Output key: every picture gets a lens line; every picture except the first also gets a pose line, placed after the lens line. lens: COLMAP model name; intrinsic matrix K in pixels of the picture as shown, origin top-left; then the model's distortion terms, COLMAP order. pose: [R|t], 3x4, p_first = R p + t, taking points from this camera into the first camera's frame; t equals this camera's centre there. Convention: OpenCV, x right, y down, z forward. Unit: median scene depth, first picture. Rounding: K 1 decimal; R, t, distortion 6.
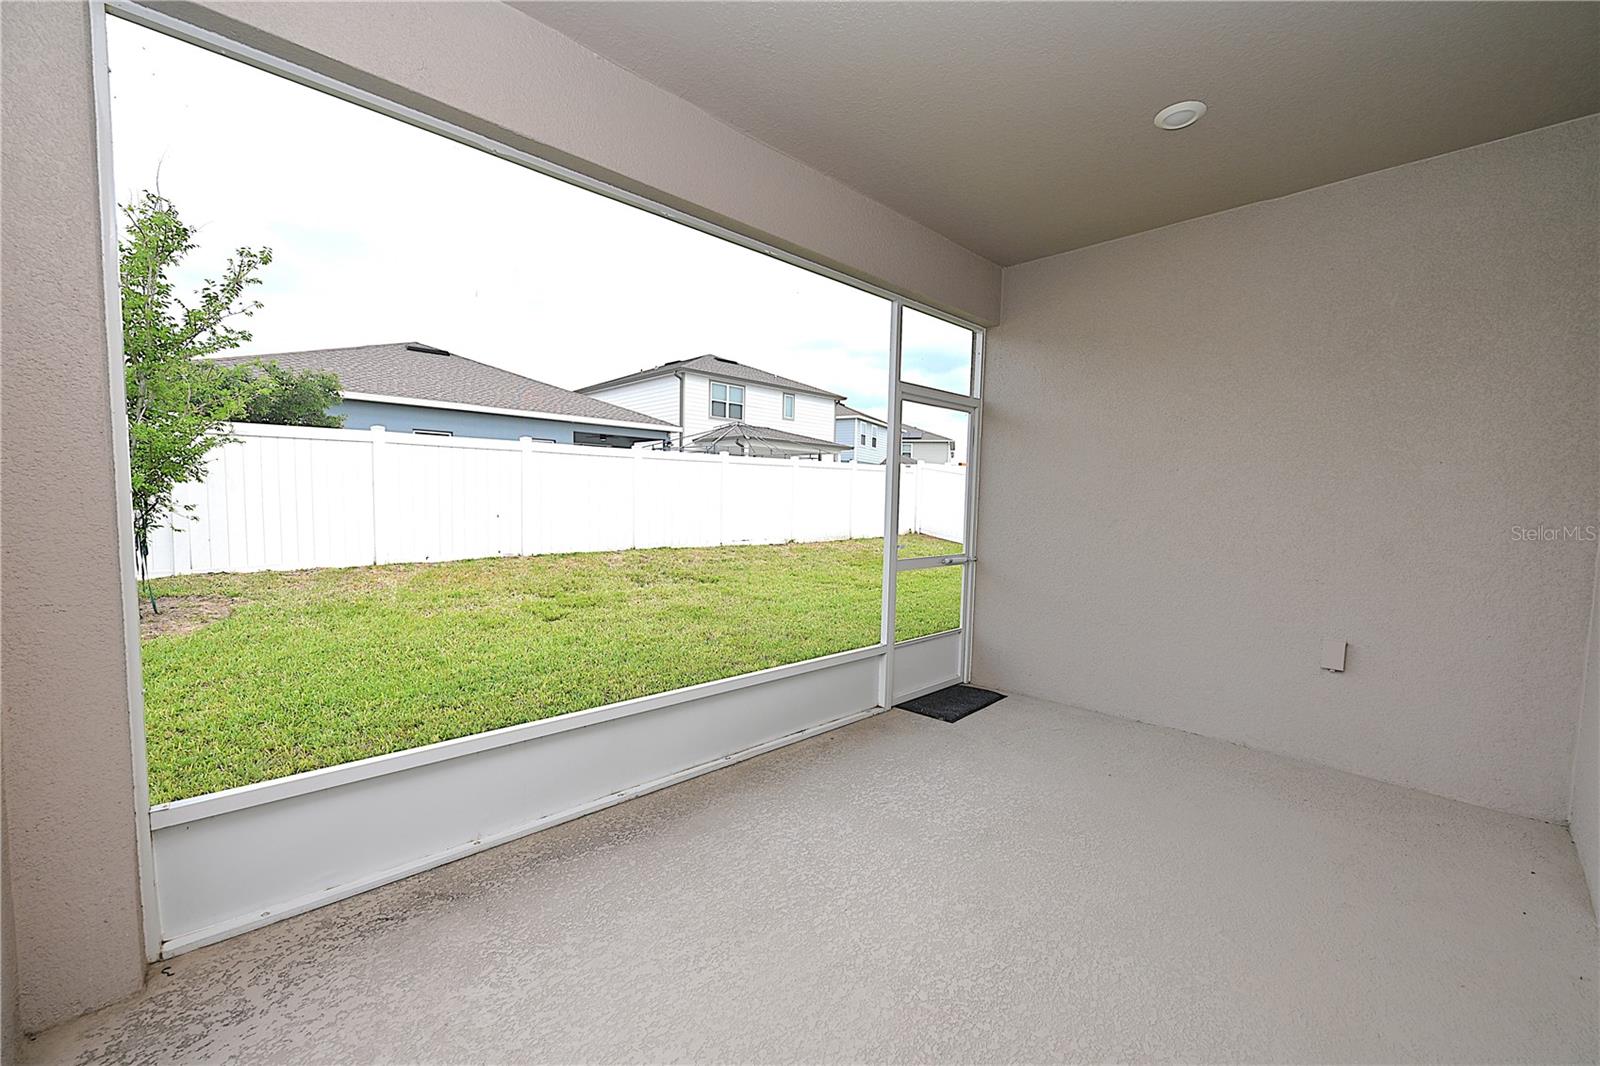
lens RADIAL K [[626.0, 0, 801.1], [0, 626.0, 537.8], [0, 0, 1]] dist [0.001109, 0.000094]
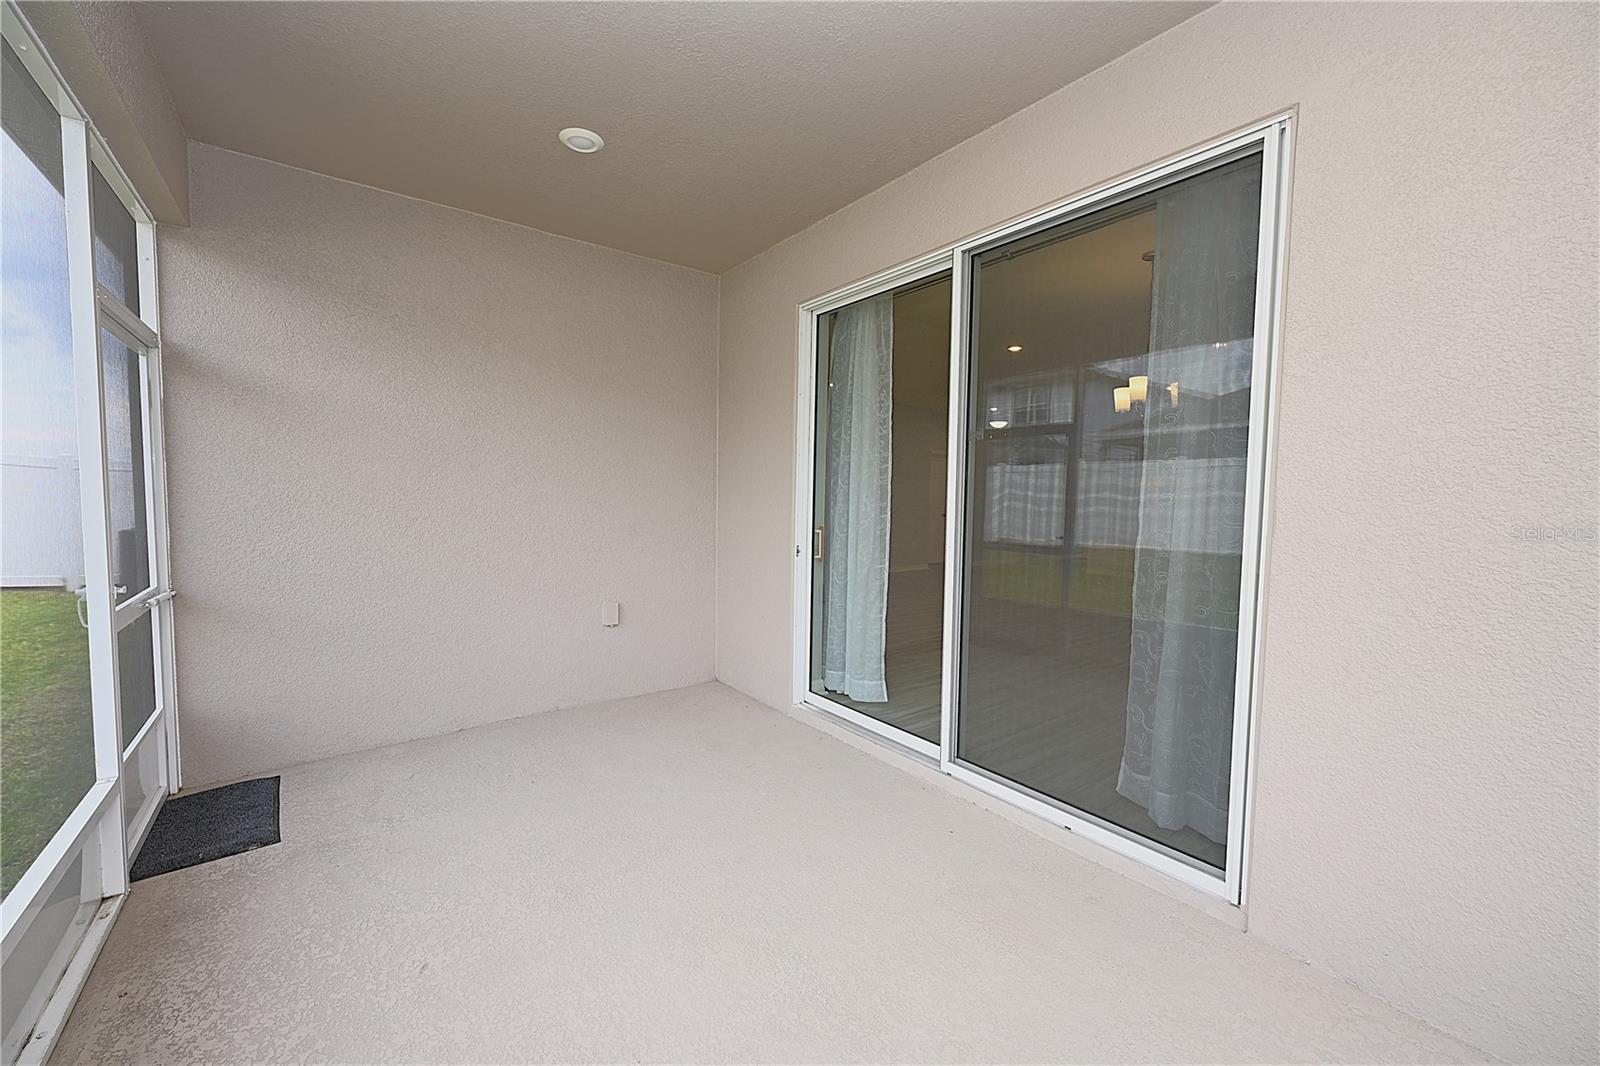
lens RADIAL K [[626.0, 0, 801.2], [0, 626.0, 532.9], [0, 0, 1]] dist [0.001109, 0.000094]
pose [[0.110253, -0.072391, 0.991264, -0.362440], [0.048391, 0.996552, 0.067395, -0.048025], [-0.992725, 0.040537, 0.113376, 0.417383]]
